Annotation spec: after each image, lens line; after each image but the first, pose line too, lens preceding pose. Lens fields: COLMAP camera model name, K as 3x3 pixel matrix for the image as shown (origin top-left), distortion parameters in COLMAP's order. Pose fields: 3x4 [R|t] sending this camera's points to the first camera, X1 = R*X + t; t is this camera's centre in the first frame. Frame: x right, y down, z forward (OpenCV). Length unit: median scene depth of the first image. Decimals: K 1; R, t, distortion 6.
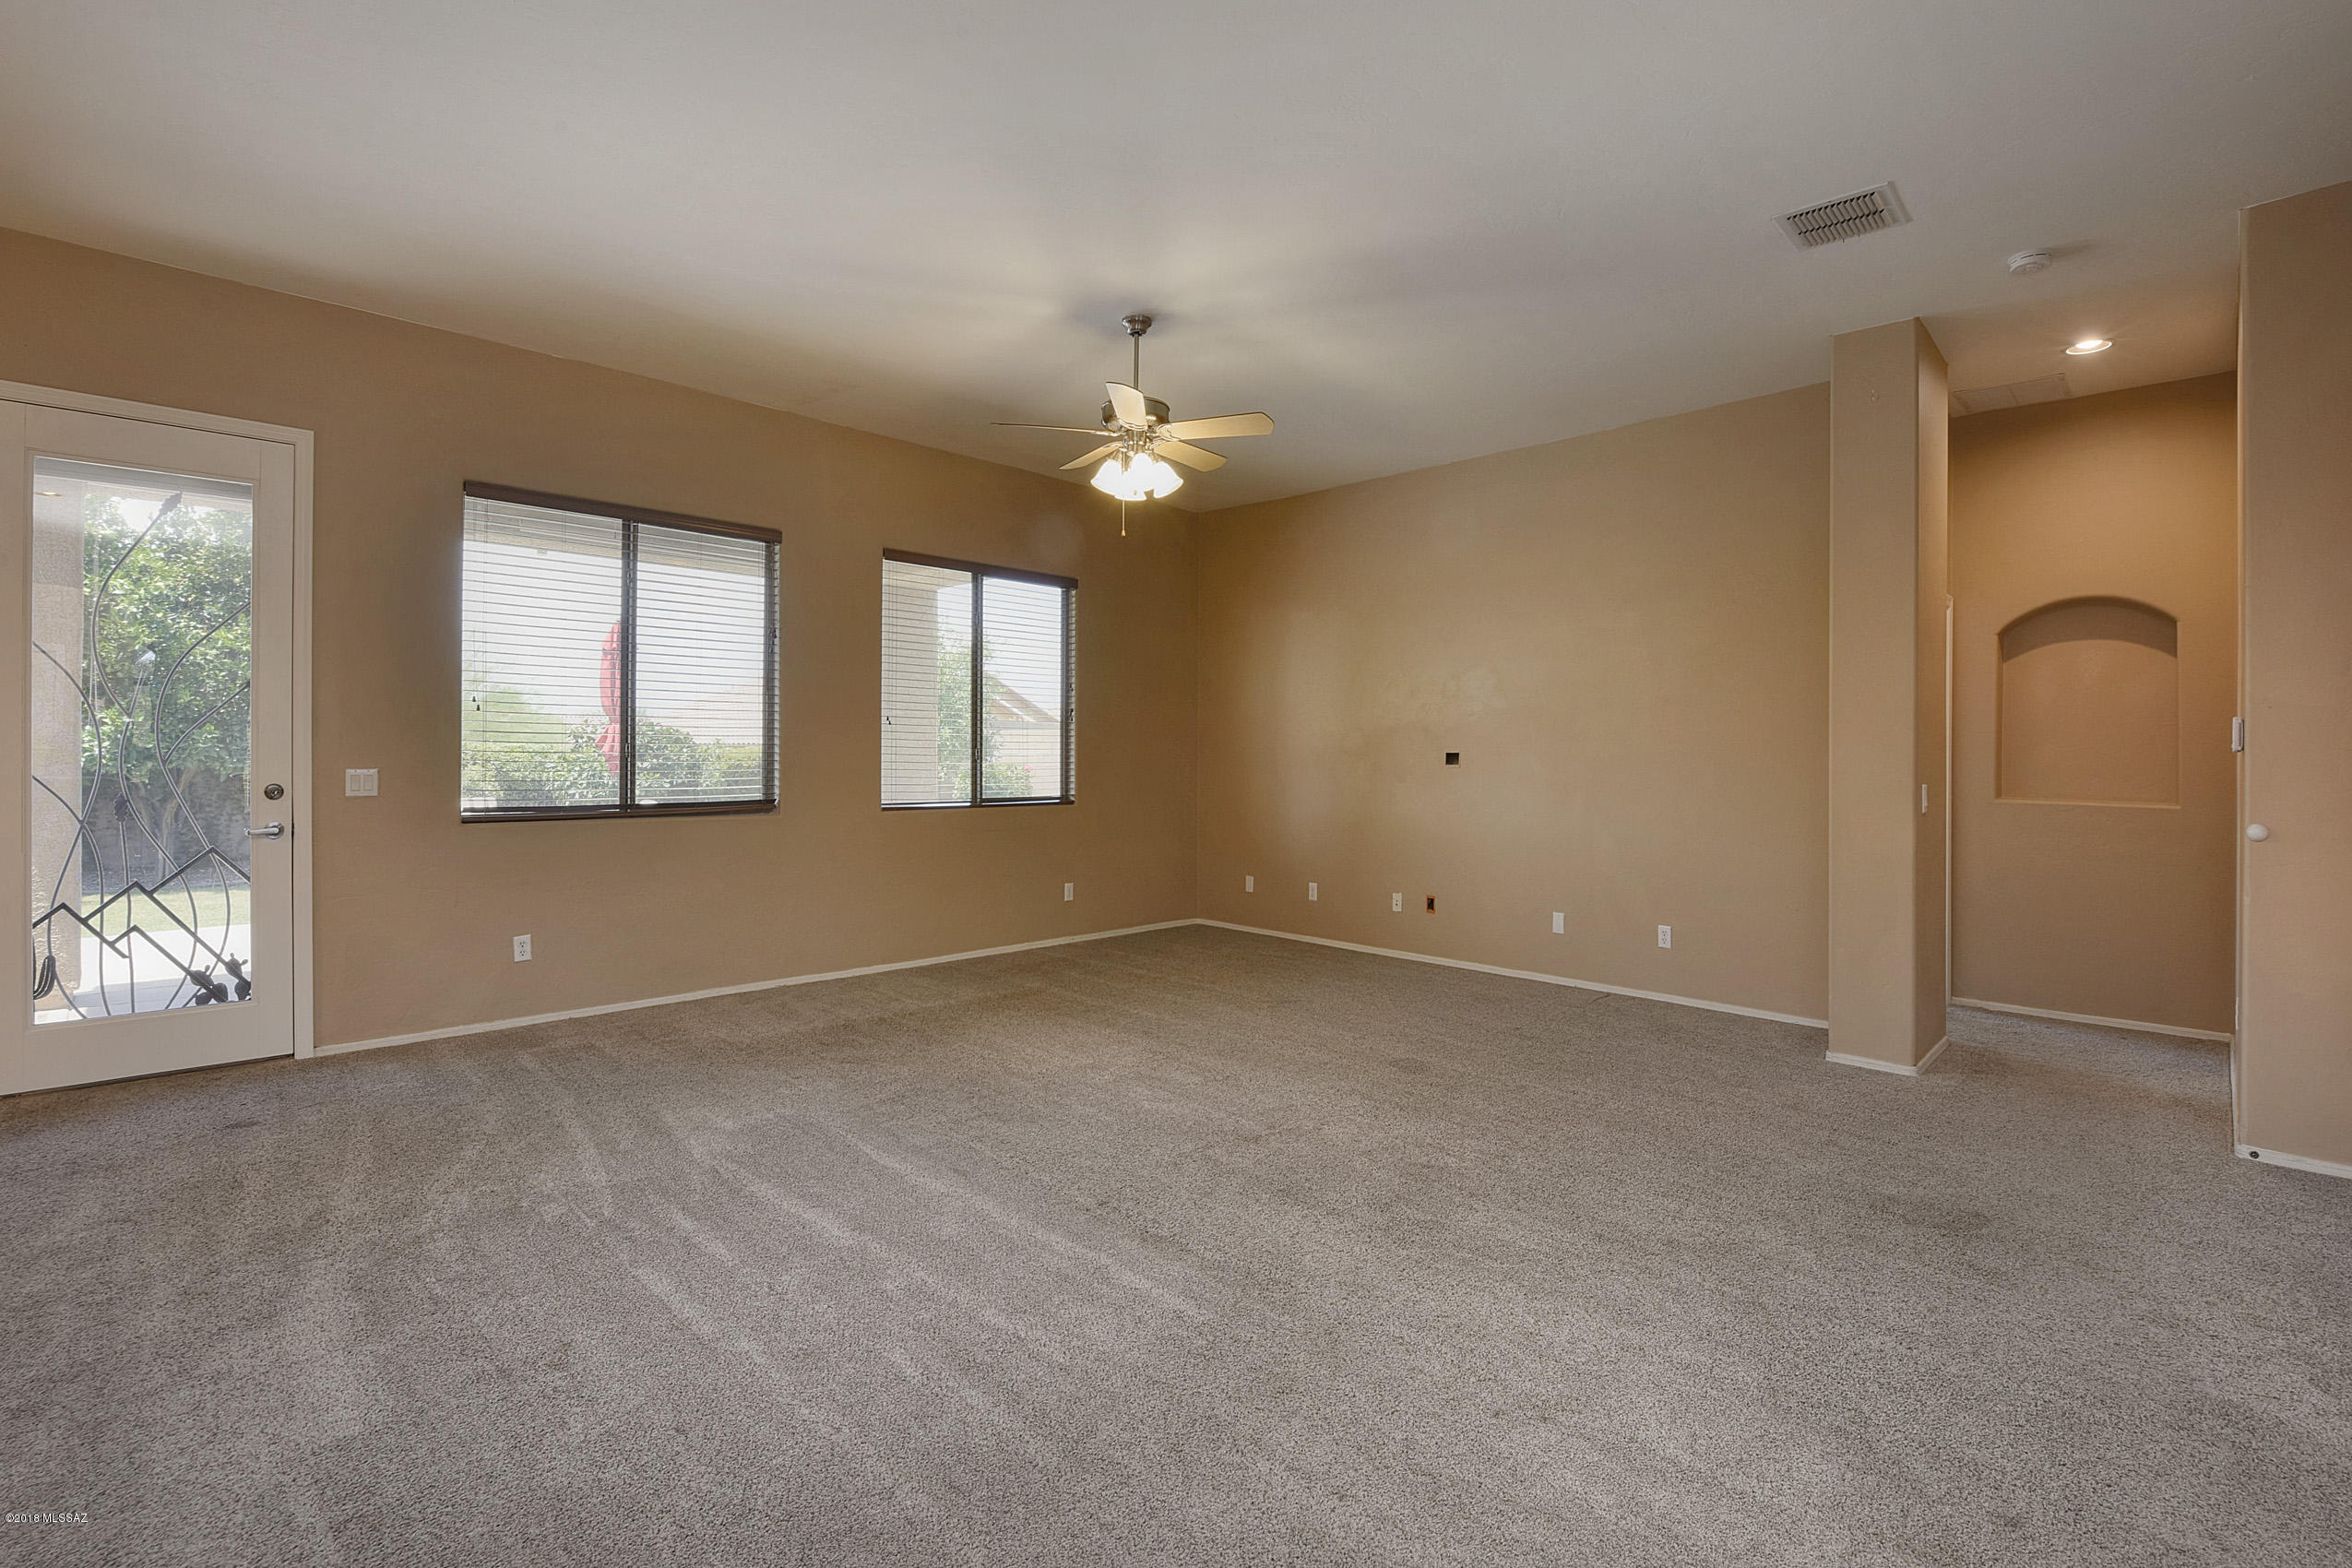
lens RADIAL K [[1078.1, 0, 1205.5], [0, 1078.1, 750.7], [0, 0, 1]] dist [-0.008476, -0.005616]
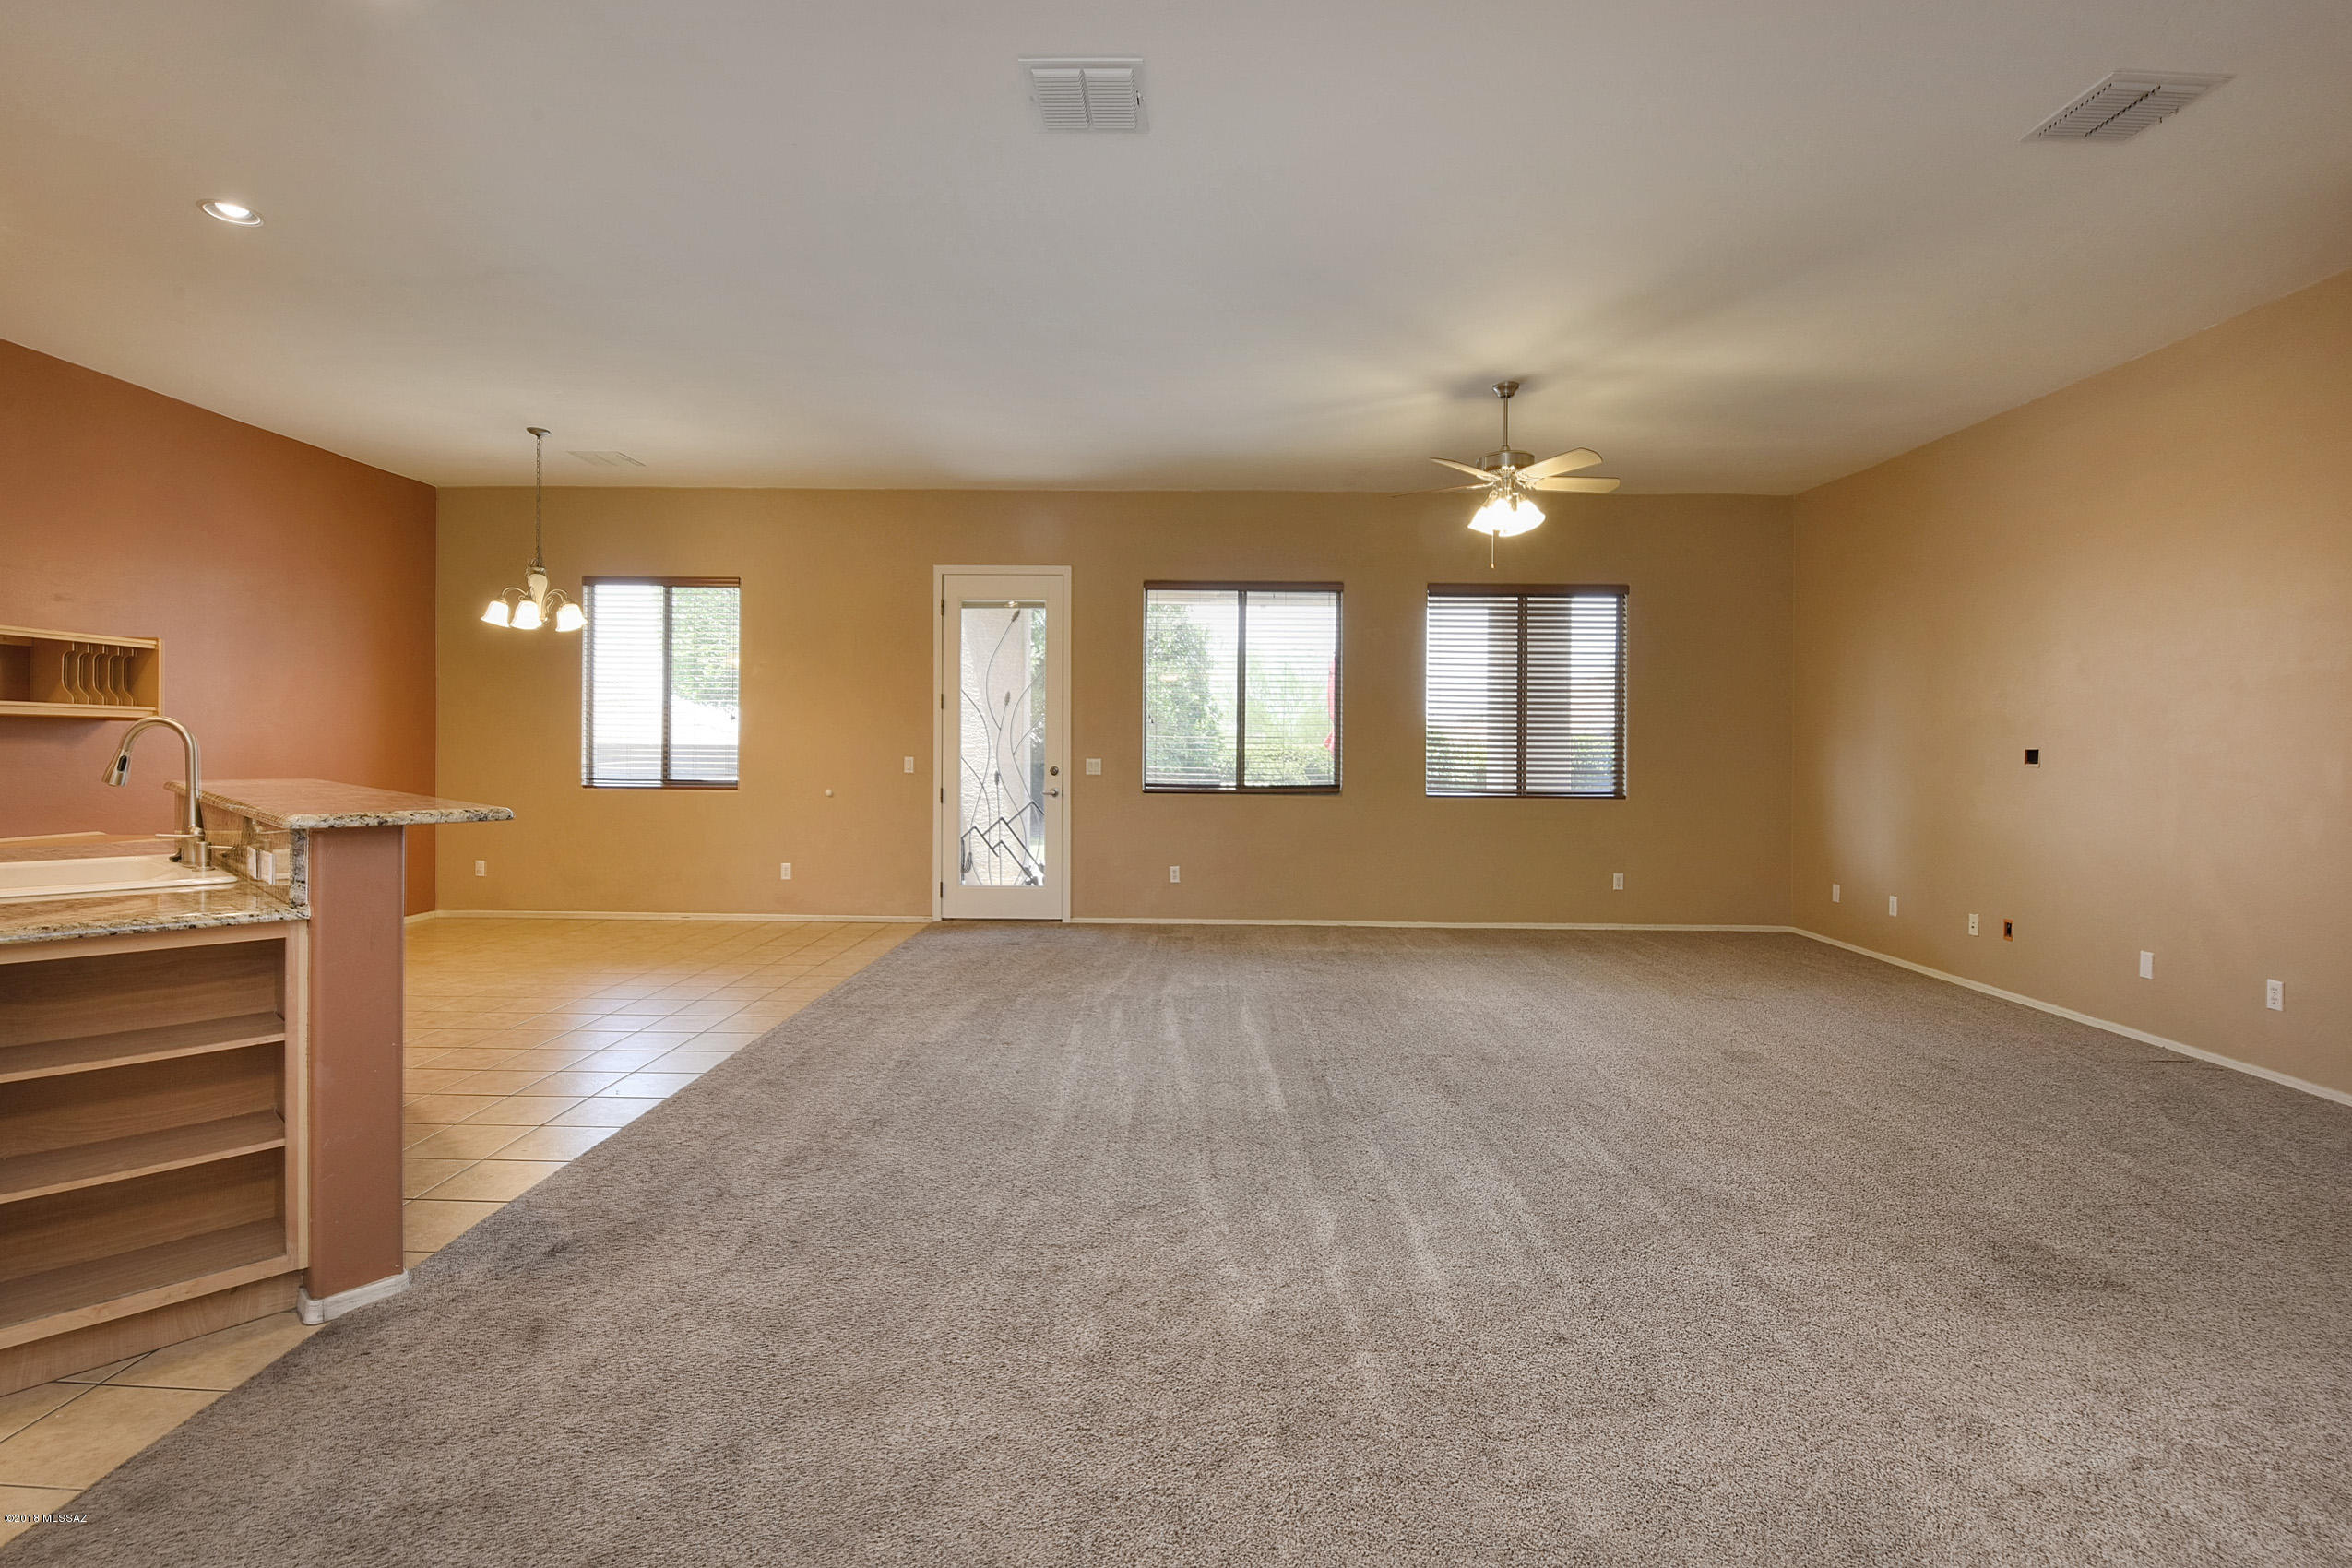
lens RADIAL K [[1078.1, 0, 1121.0], [0, 1078.1, 746.0], [0, 0, 1]] dist [-0.008476, -0.005616]
pose [[0.660680, -0.003264, -0.750661, 0.545773], [-0.000541, 0.999988, -0.004824, 0.004836], [0.750667, 0.003593, 0.660670, -0.105308]]
